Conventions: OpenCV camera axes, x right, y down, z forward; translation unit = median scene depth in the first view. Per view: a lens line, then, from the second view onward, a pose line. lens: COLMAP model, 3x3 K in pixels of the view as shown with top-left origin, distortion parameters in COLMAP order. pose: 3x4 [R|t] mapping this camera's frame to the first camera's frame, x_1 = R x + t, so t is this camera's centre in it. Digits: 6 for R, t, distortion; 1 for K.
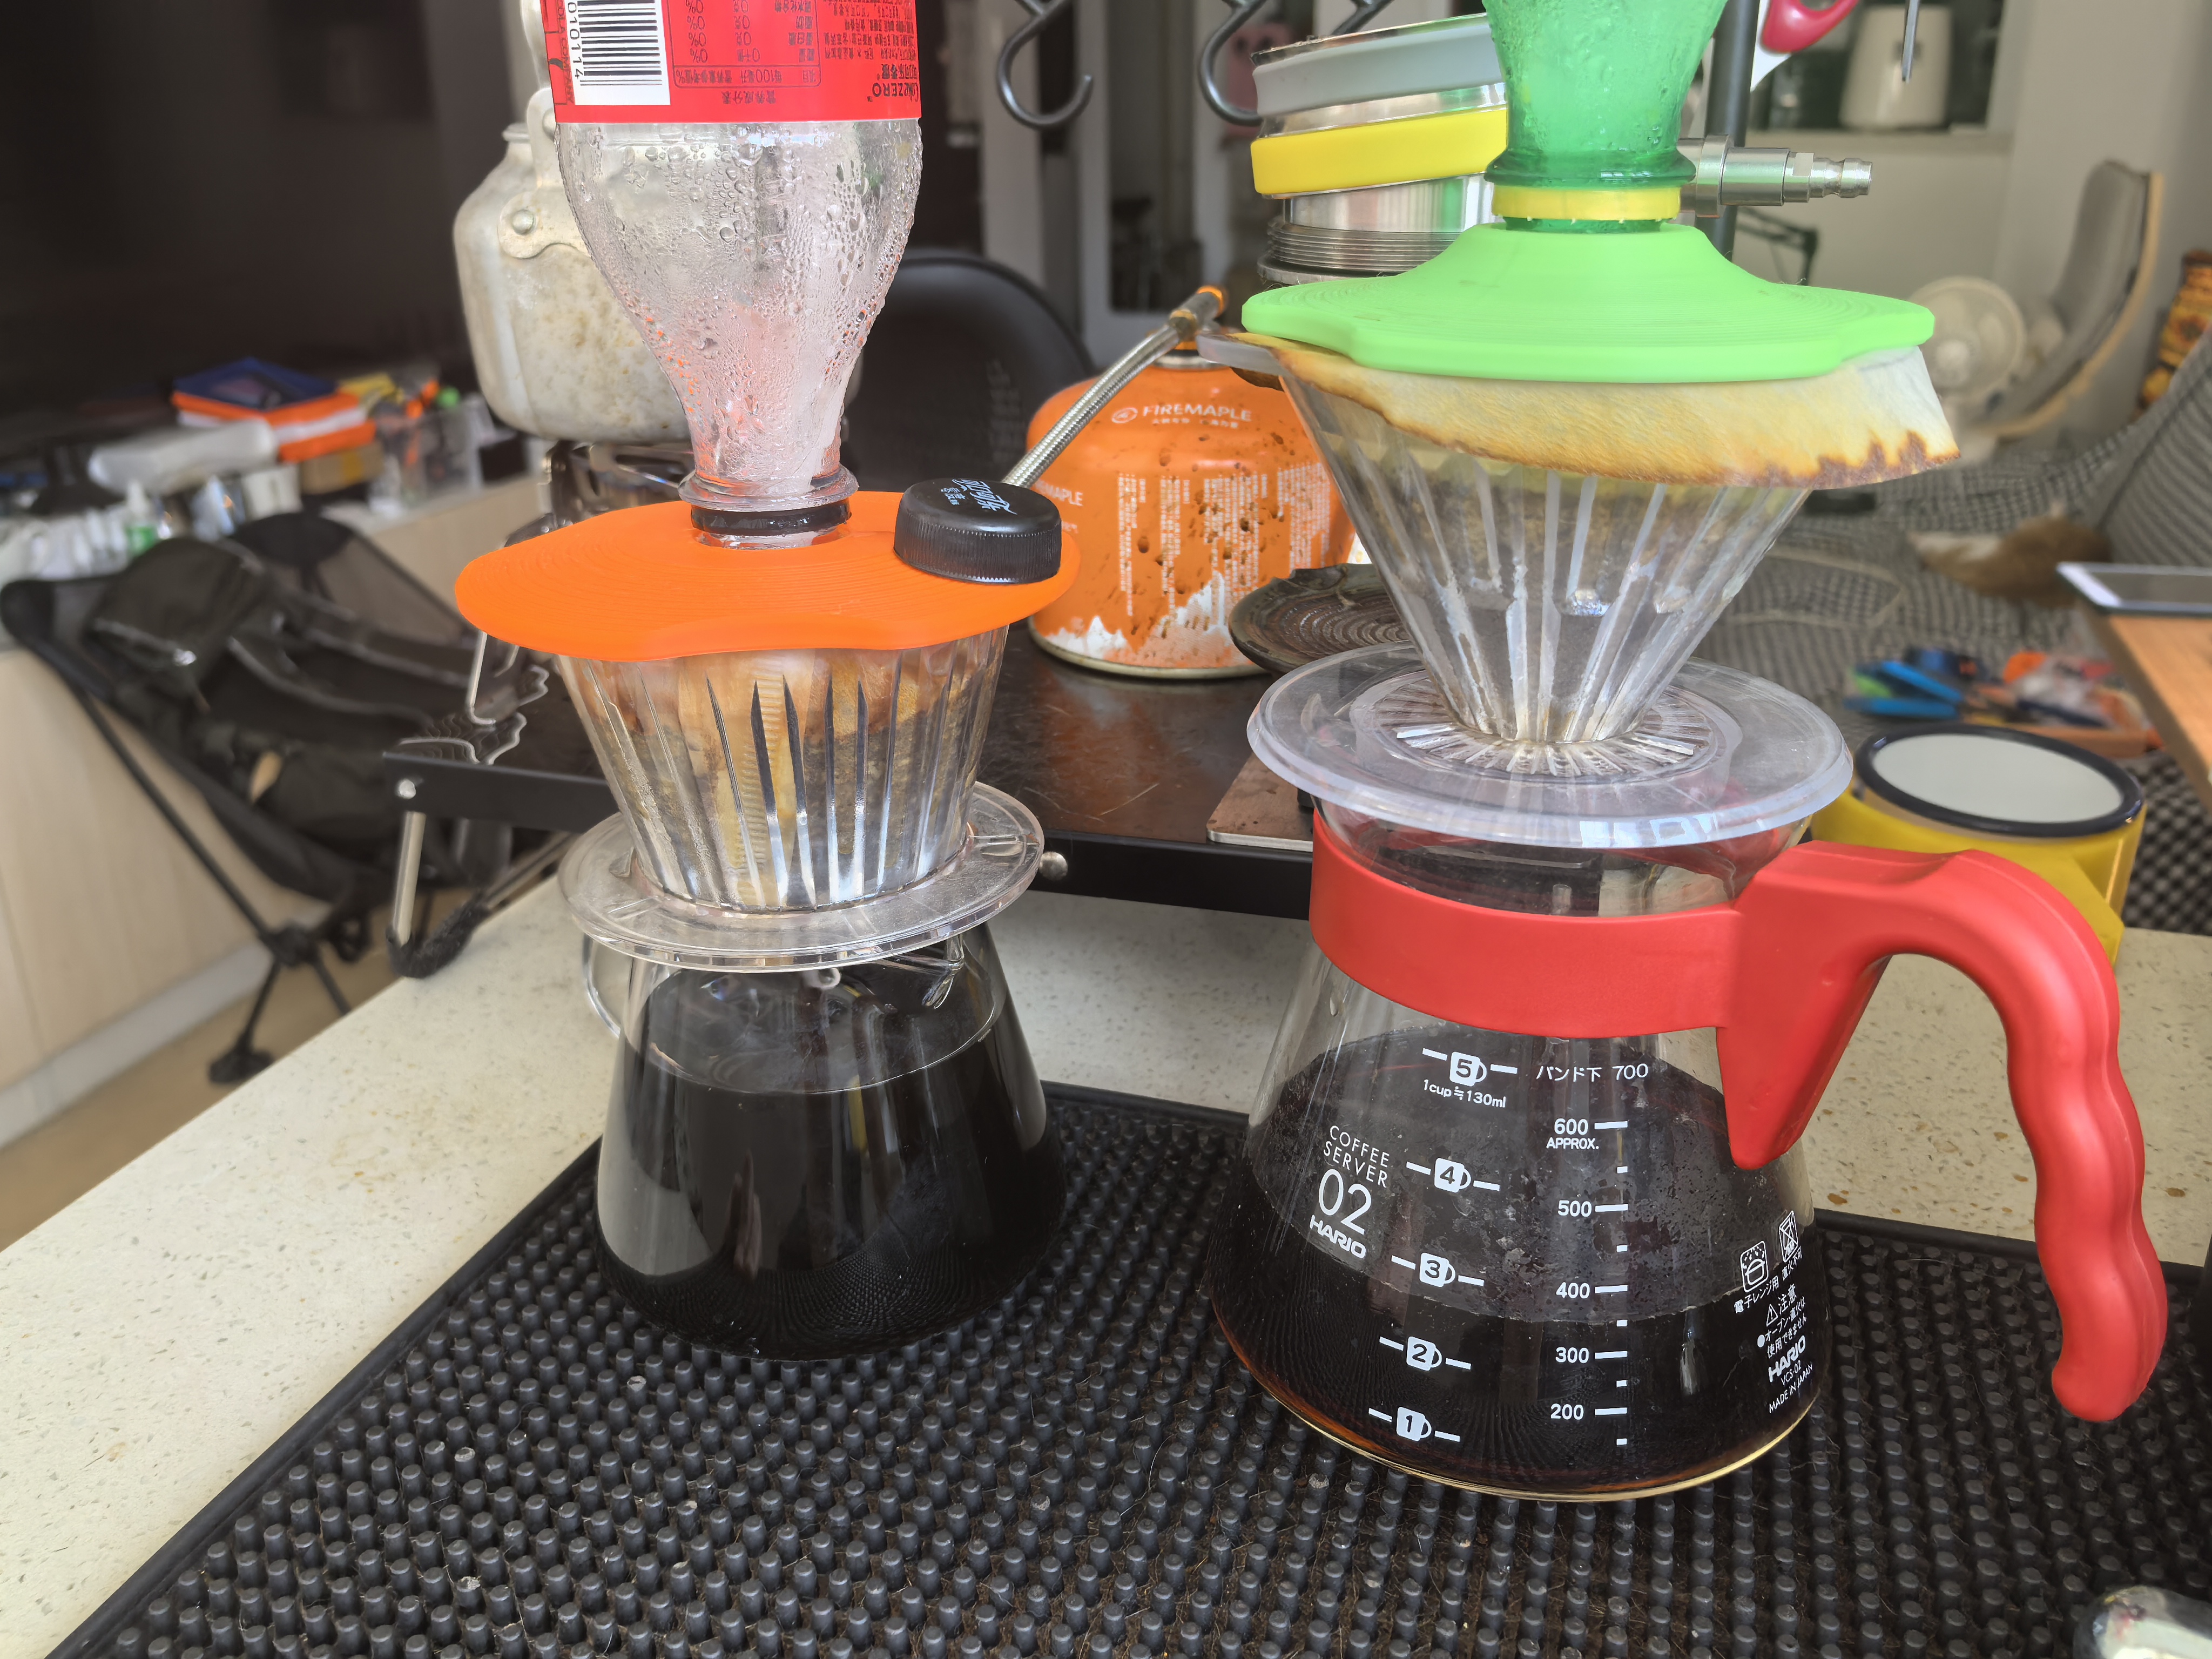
lens RADIAL K [[1829.5, 0, 1106.0], [0, 1829.5, 829.5], [0, 0, 1]] dist [0.004252, -0.041668]
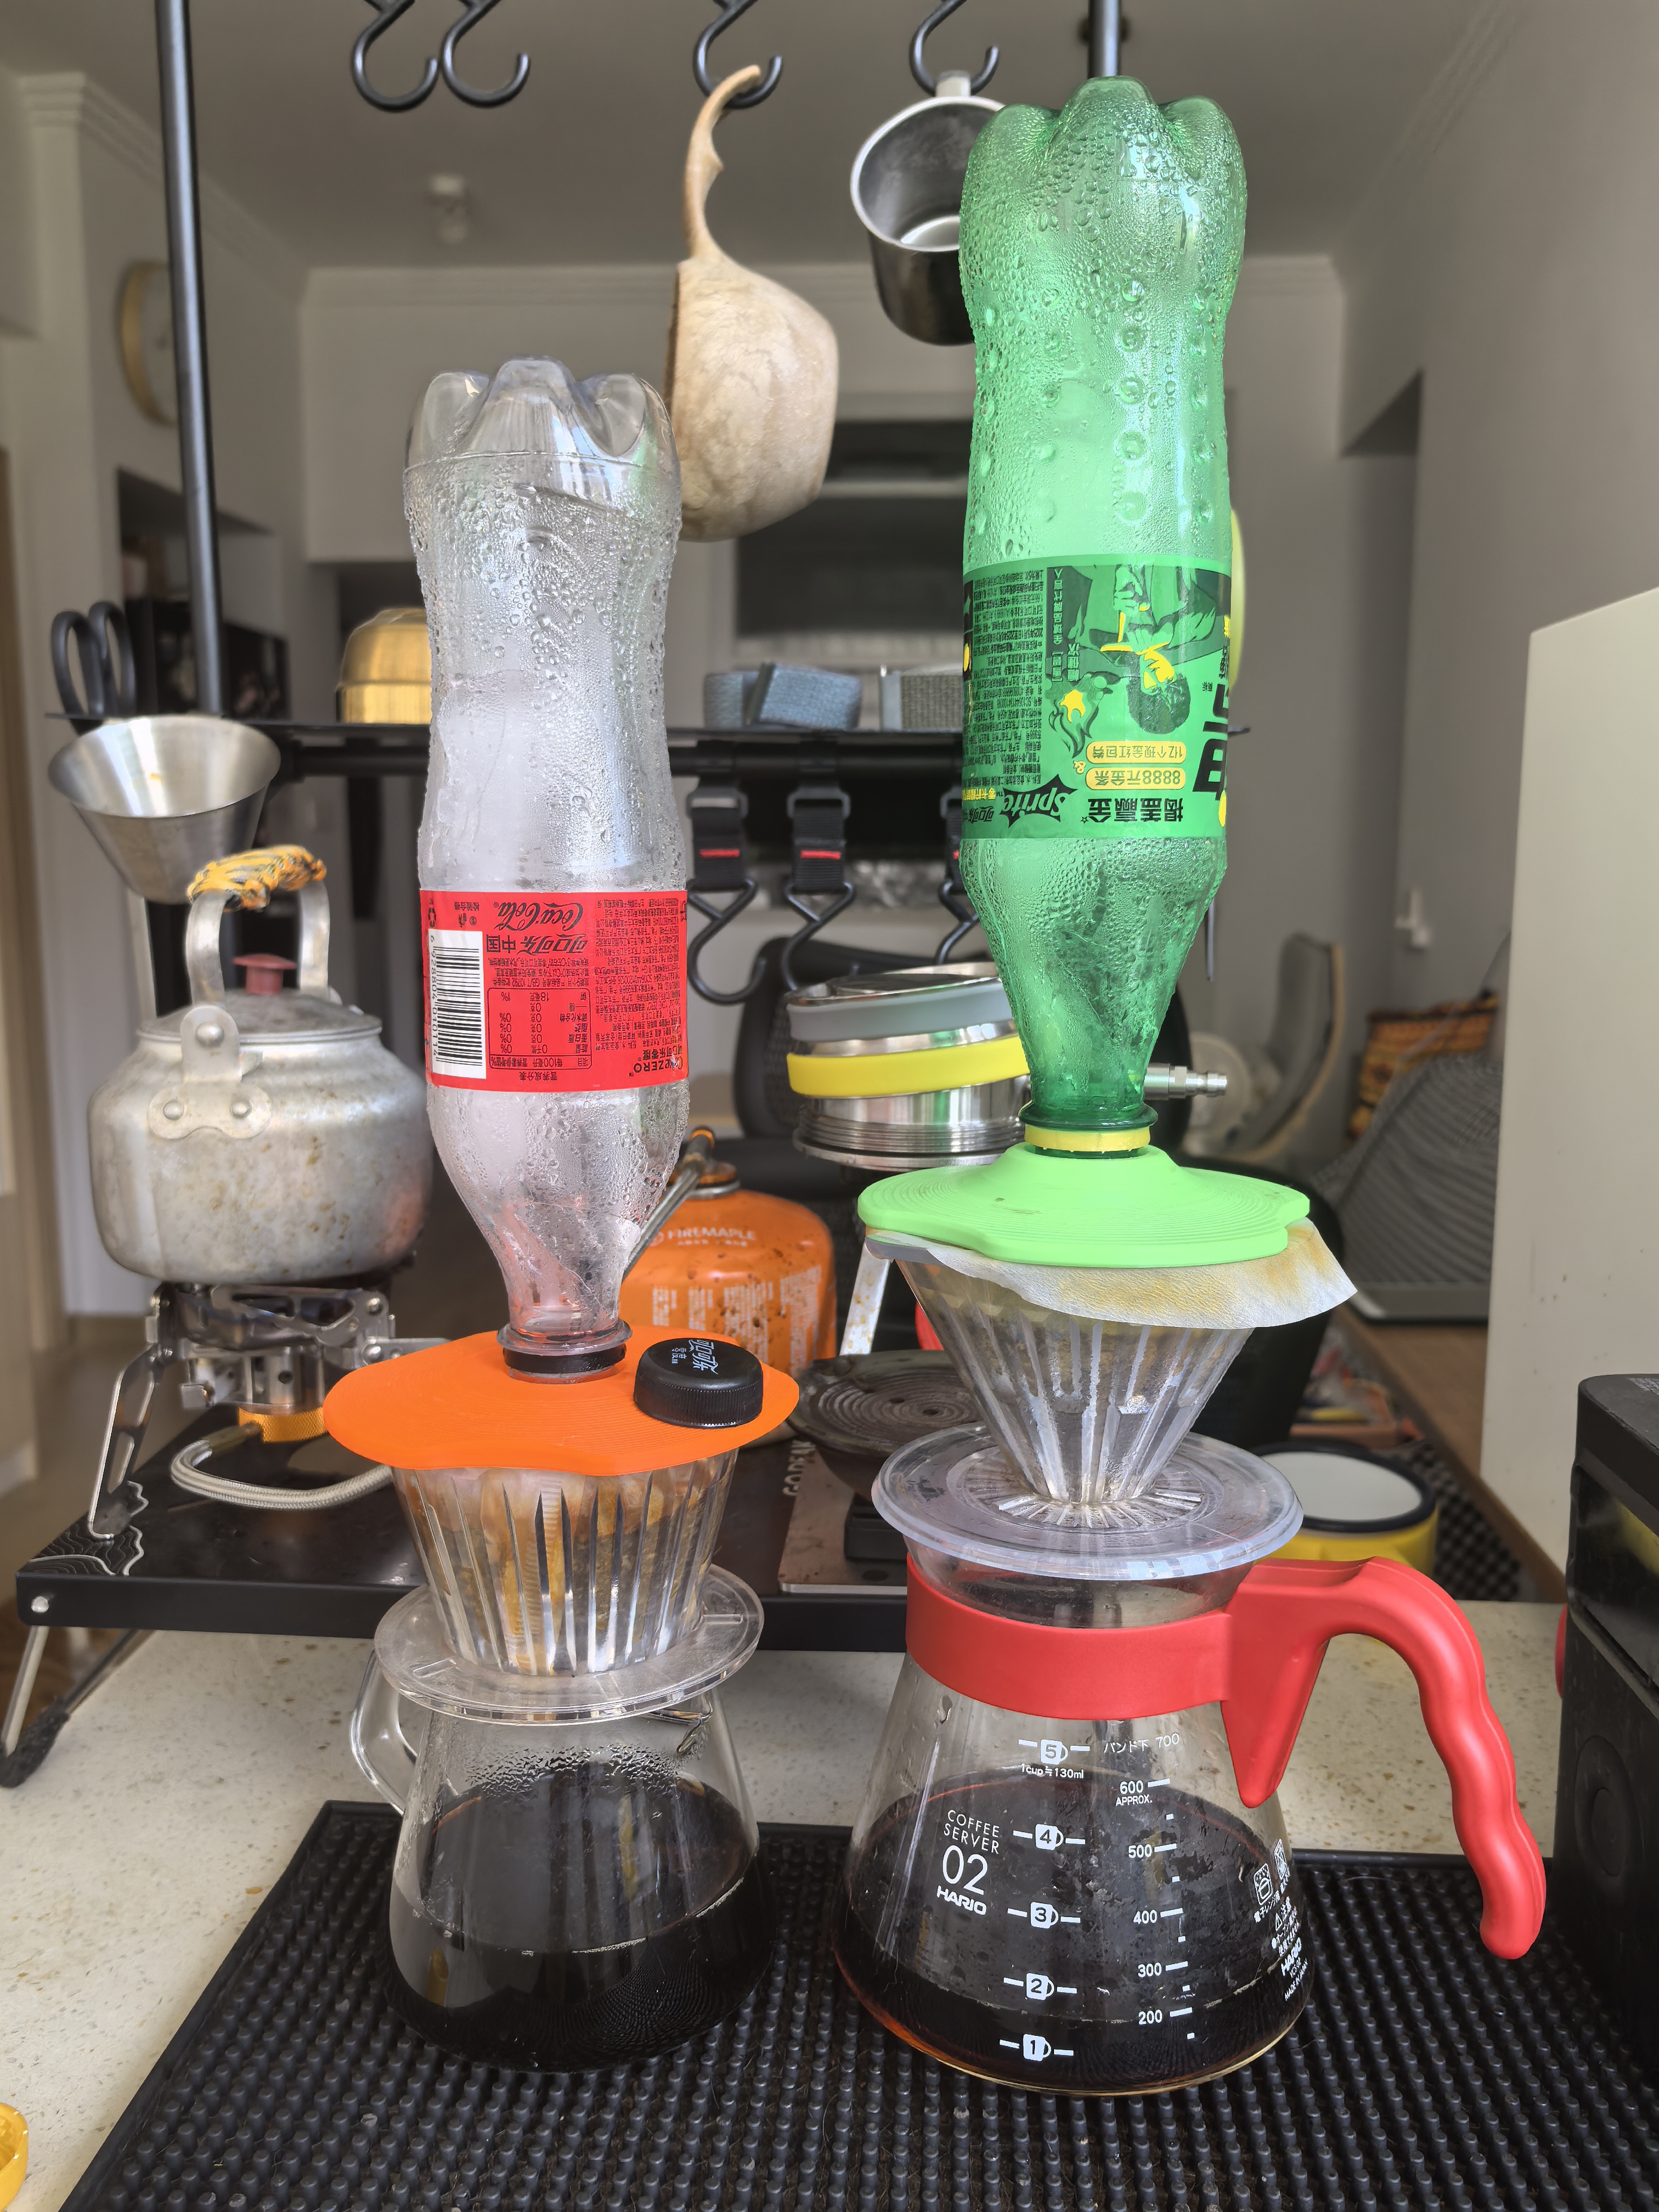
lens RADIAL K [[1849.8, 0, 829.5], [0, 1849.8, 1106.0], [0, 0, 1]] dist [0.101010, -0.193054]
pose [[0.970525, -0.022108, 0.239985, -0.273139], [0.077912, 0.971094, -0.225623, -0.032855], [-0.228060, 0.237670, 0.944194, -0.370595]]
